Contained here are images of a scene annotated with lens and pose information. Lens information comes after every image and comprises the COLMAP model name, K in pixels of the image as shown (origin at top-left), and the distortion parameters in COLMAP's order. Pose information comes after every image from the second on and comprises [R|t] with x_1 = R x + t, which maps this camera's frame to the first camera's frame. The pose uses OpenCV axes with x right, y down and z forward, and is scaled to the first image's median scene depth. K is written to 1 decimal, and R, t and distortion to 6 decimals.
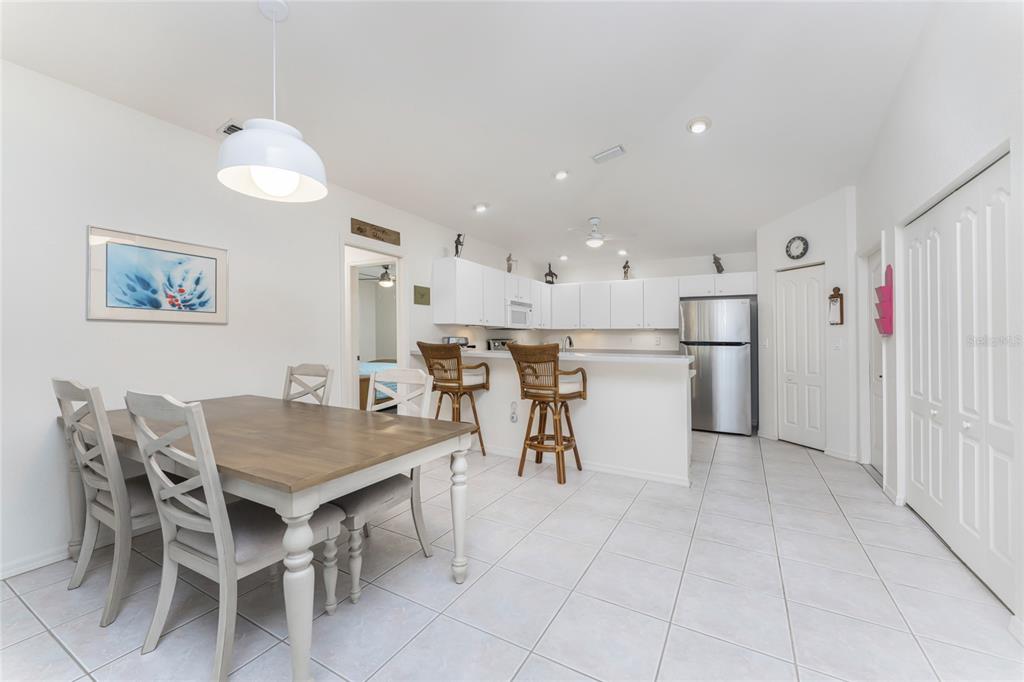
lens RADIAL K [[413.0, 0, 500.0], [0, 413.0, 325.8], [0, 0, 1]] dist [-0.000455, -0.000096]
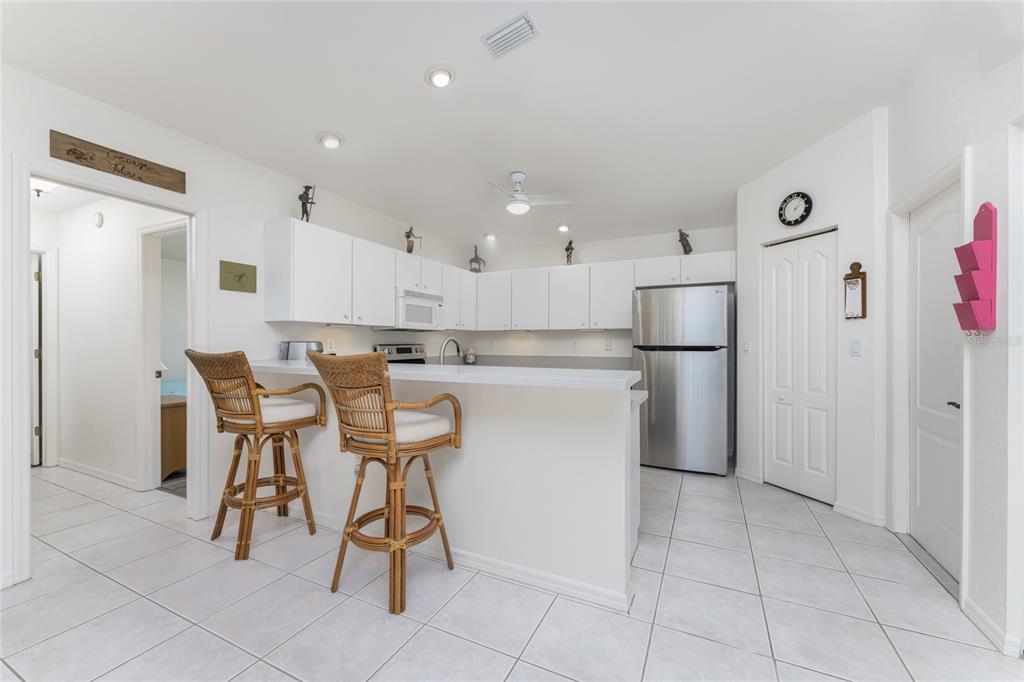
lens RADIAL K [[412.2, 0, 505.1], [0, 412.2, 343.6], [0, 0, 1]] dist [-0.002177, -0.000069]
pose [[0.997431, -0.006879, 0.071307, 0.163926], [0.004657, 0.999500, 0.031286, 0.010868], [-0.071486, -0.030874, 0.996964, 0.303082]]
